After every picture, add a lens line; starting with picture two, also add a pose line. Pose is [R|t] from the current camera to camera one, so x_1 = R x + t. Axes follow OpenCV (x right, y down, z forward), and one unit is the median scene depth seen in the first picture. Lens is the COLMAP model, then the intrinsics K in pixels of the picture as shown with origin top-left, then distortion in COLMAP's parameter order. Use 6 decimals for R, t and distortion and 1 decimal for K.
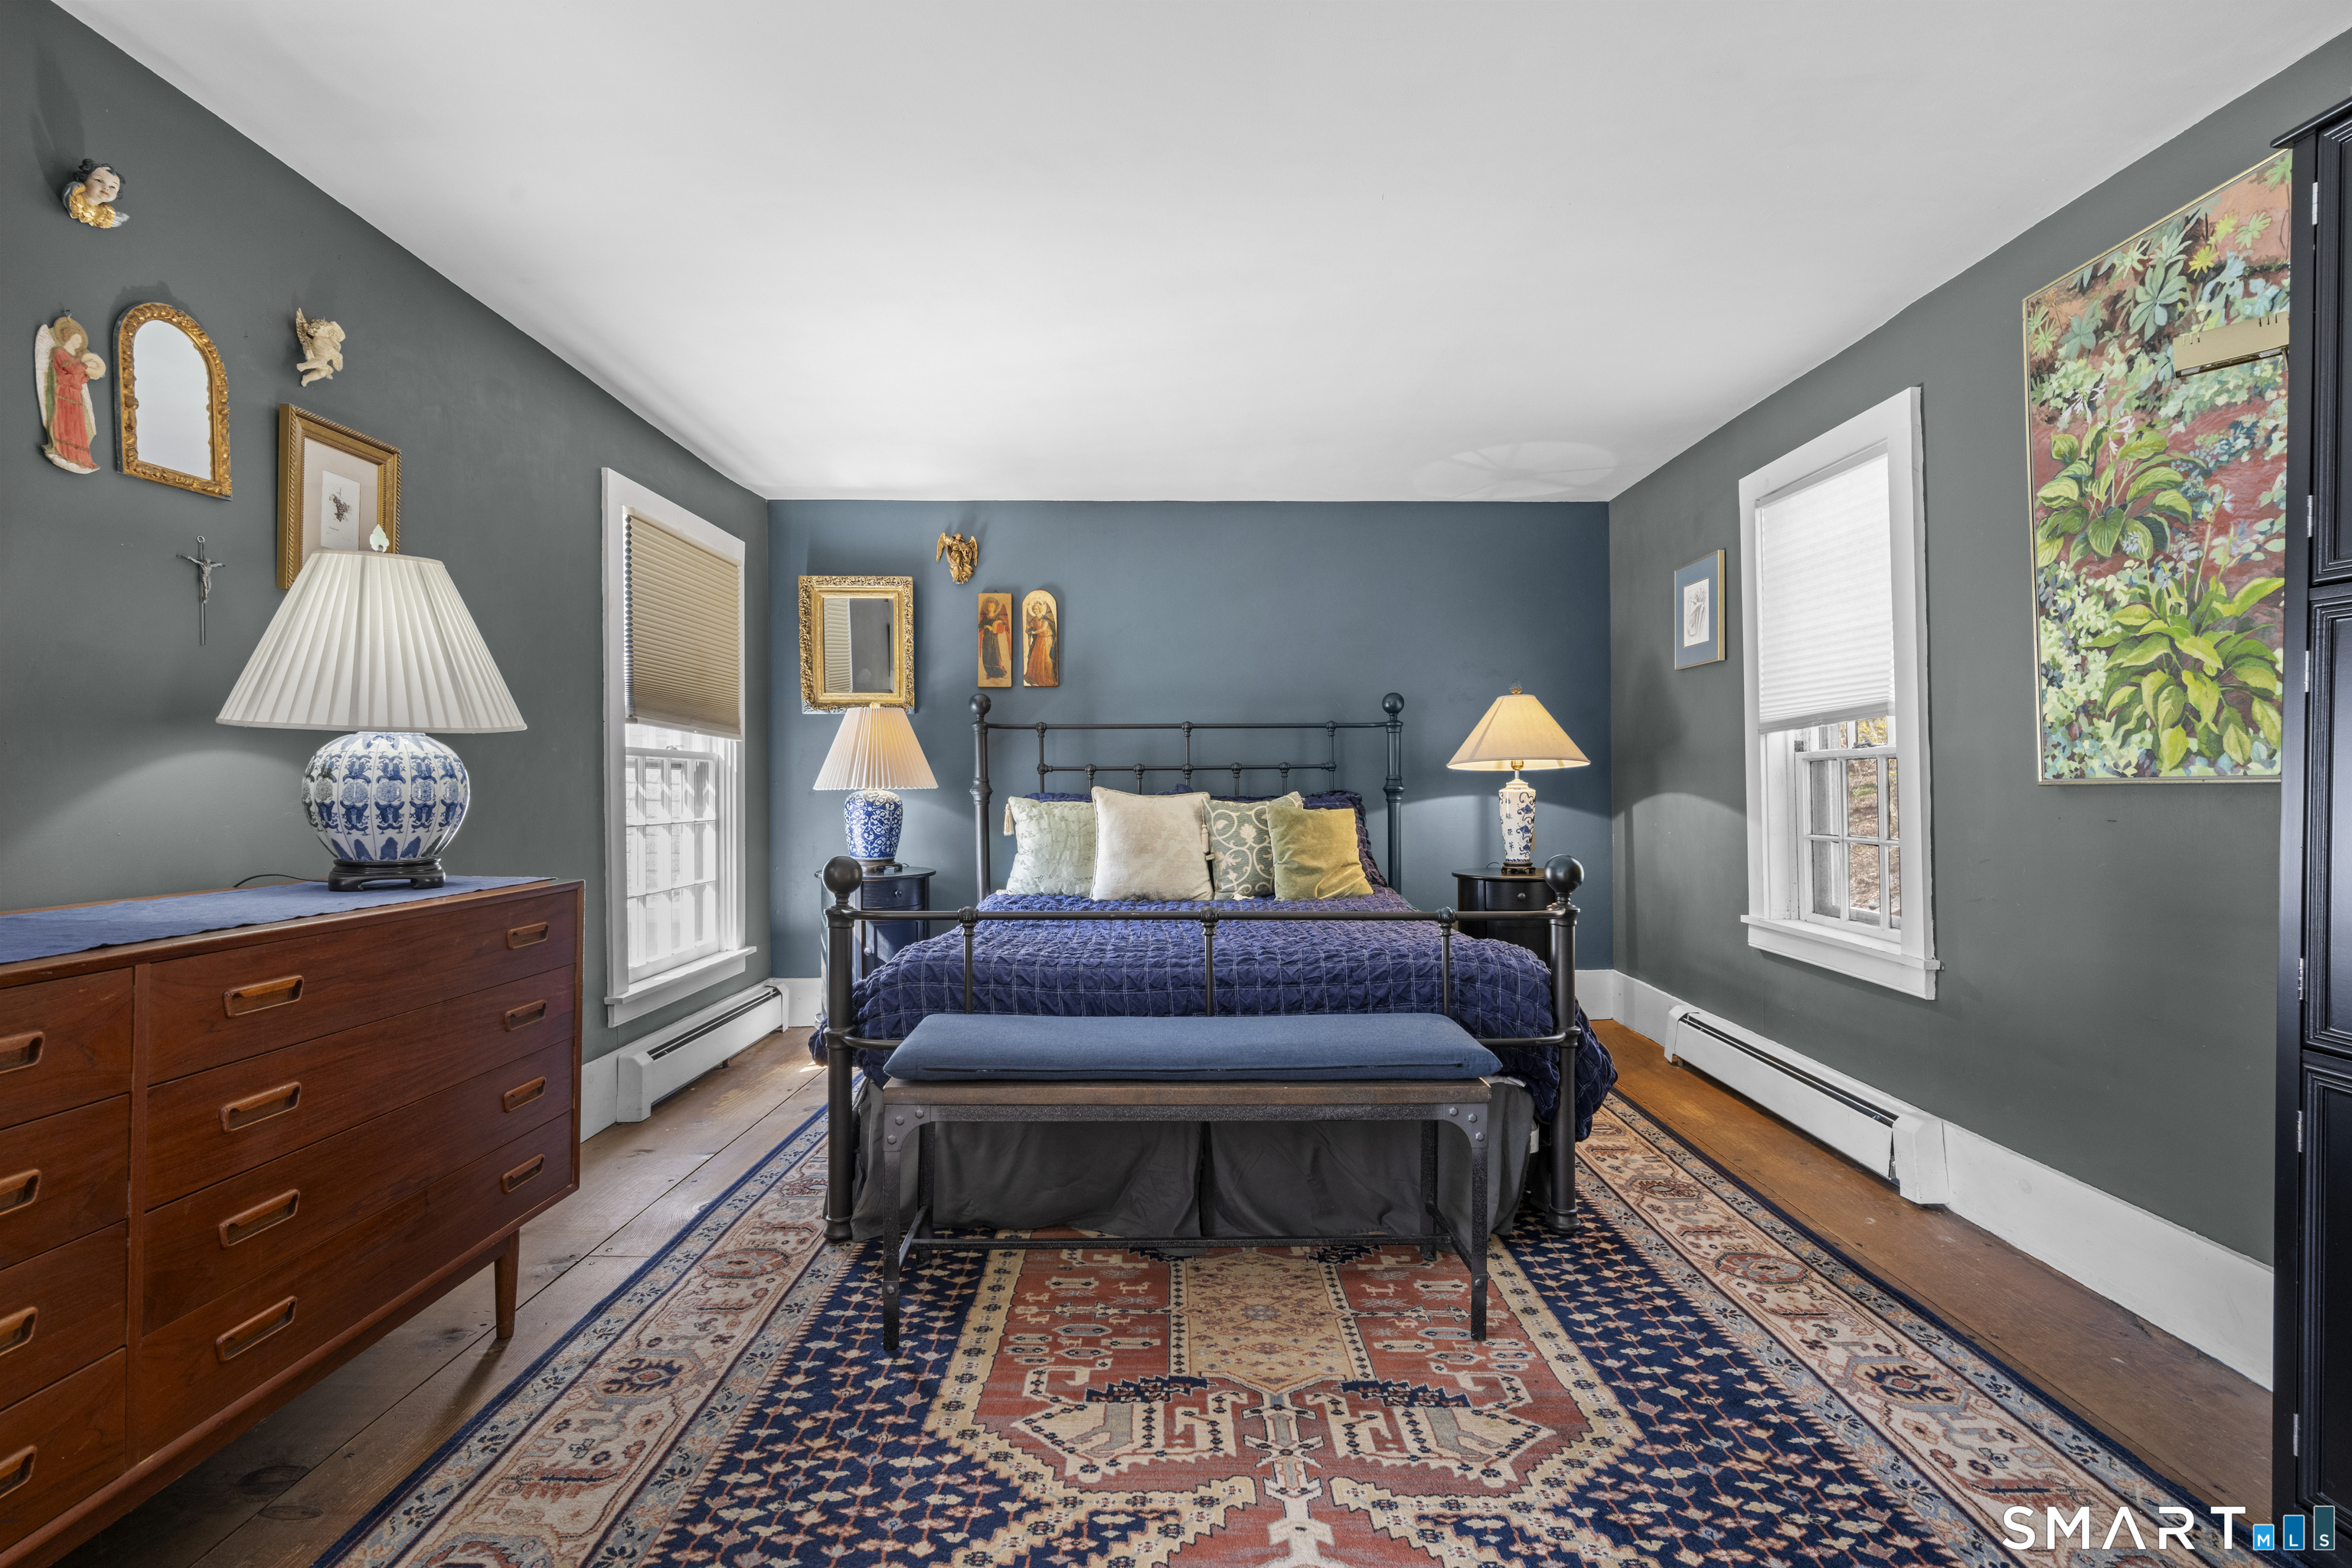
lens RADIAL K [[1121.1, 0, 1176.8], [0, 1121.1, 794.3], [0, 0, 1]] dist [-0.000793, 0.000860]
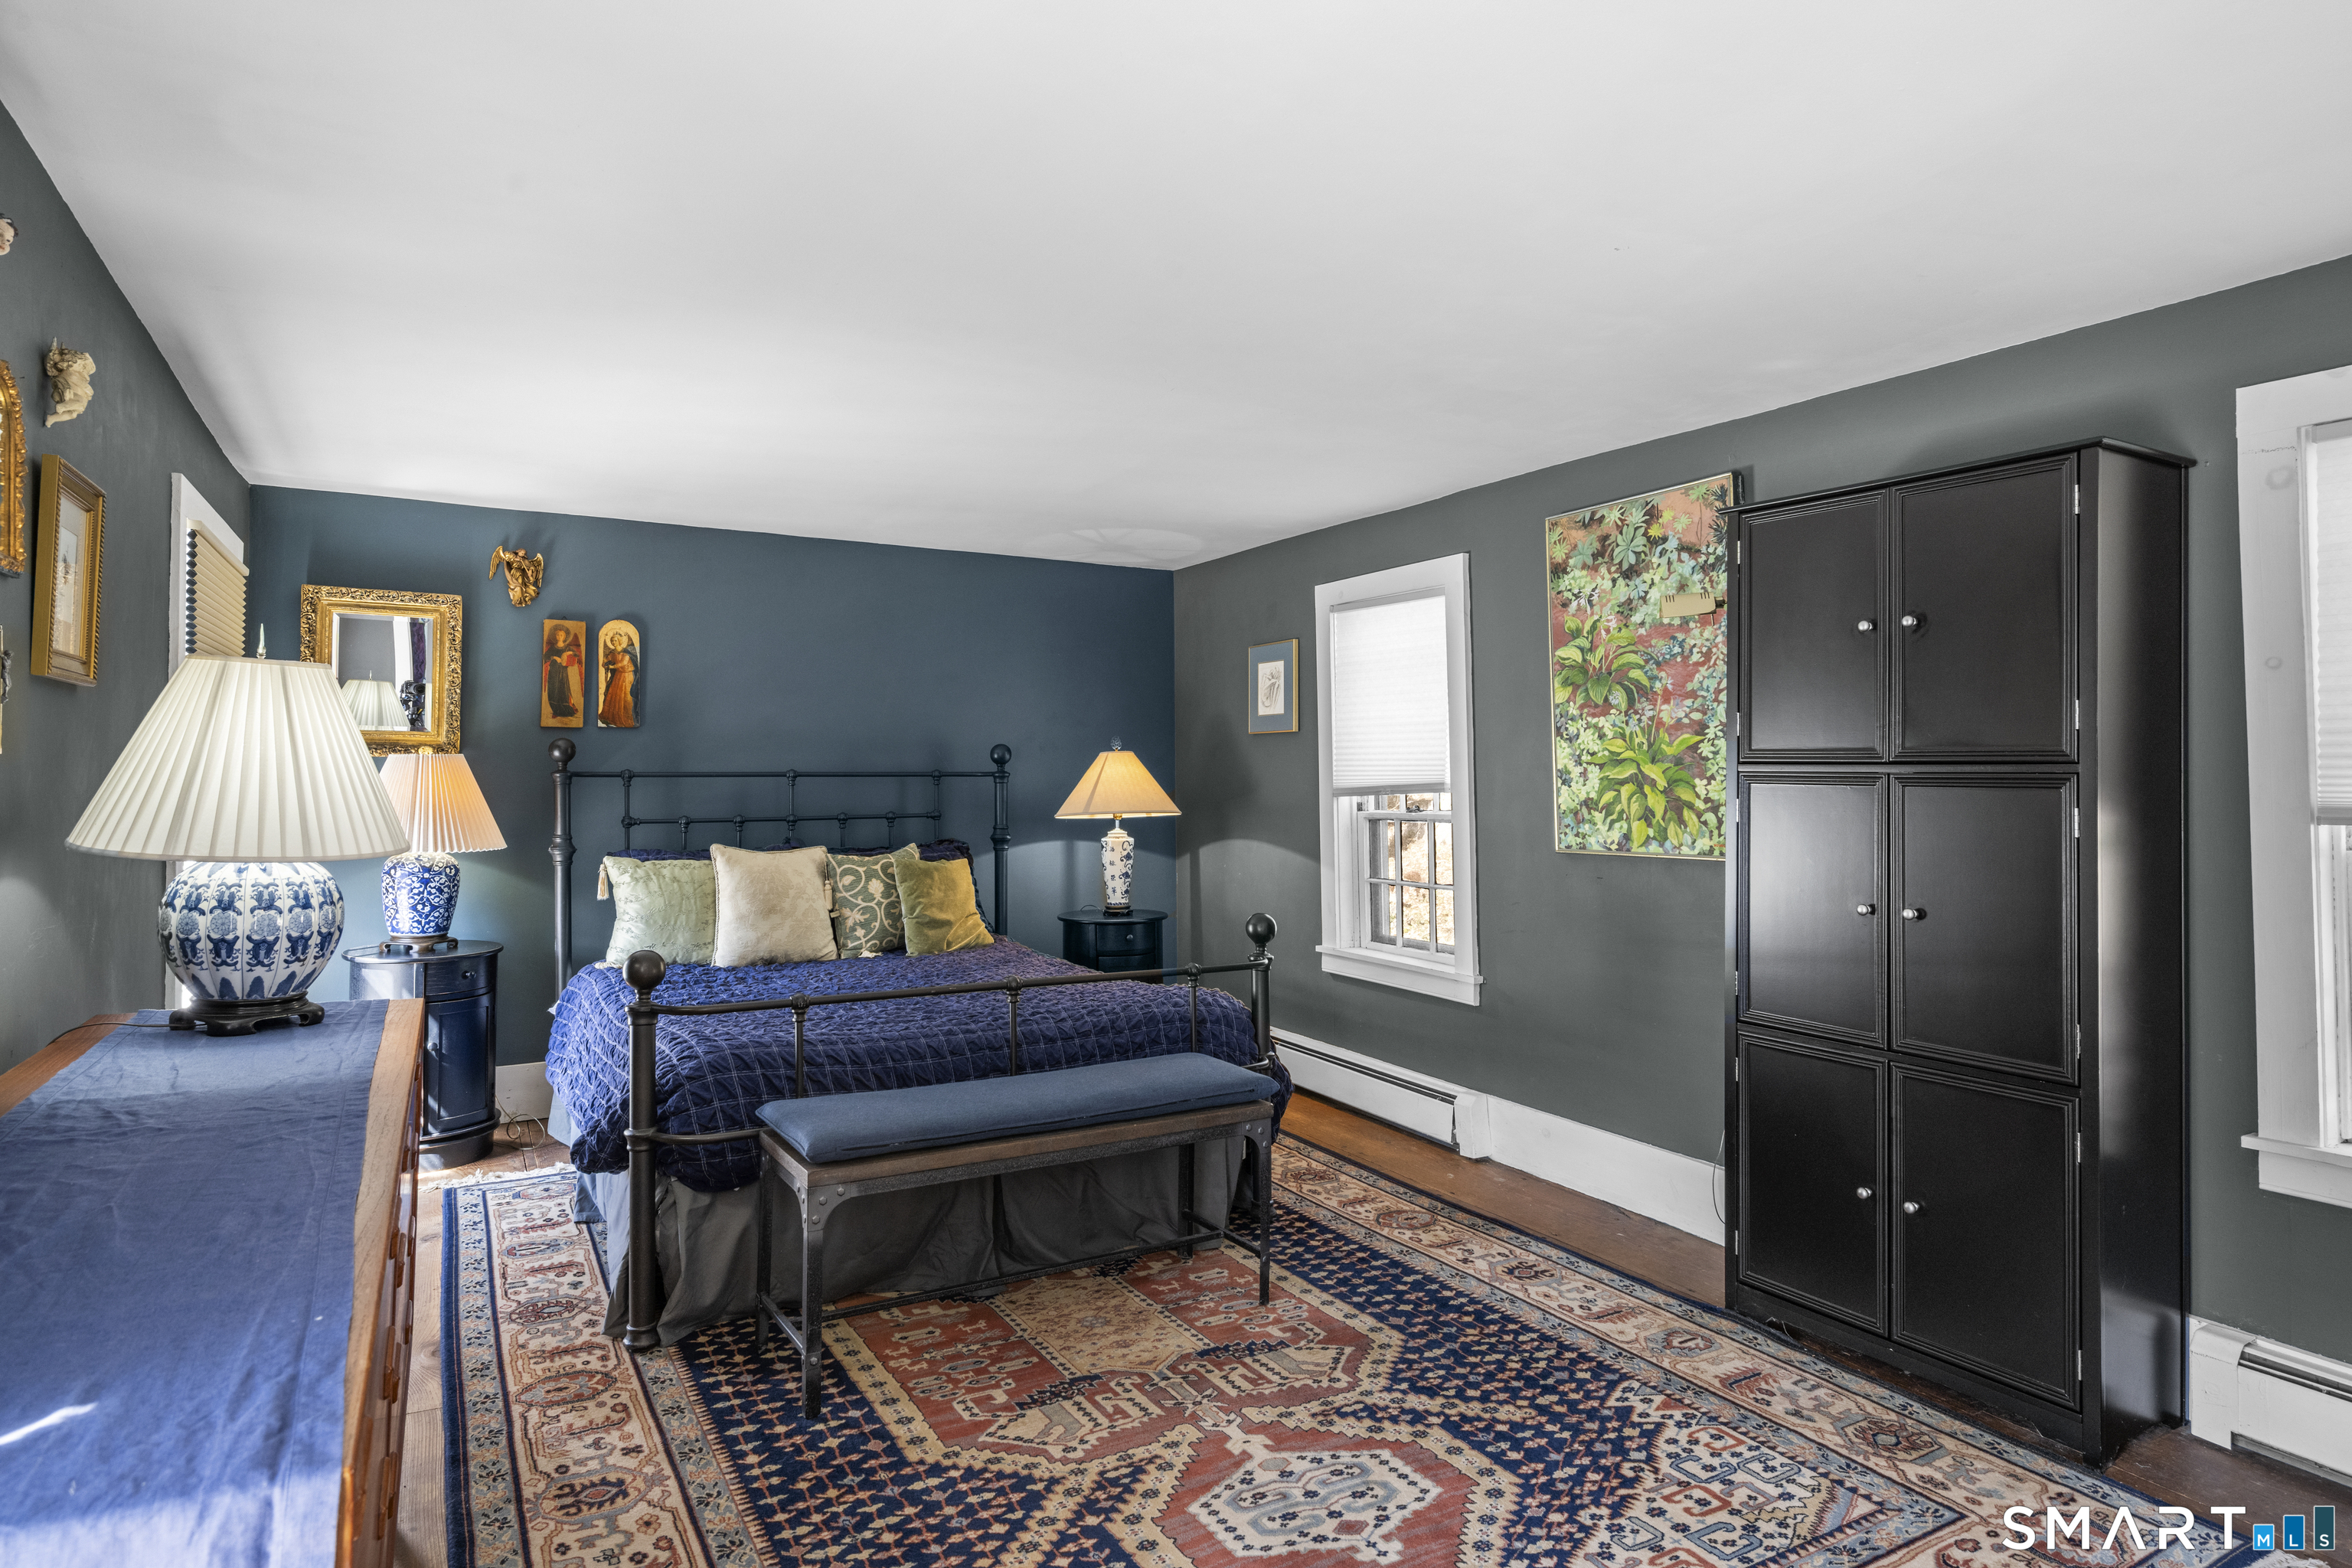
lens RADIAL K [[1304.5, 0, 1177.5], [0, 1304.5, 768.3], [0, 0, 1]] dist [0.001758, 0.002164]
pose [[0.870666, 0.007554, 0.491817, -0.503852], [0.002631, 0.999796, -0.020015, -0.087472], [-0.491868, 0.018721, 0.870468, -0.237181]]
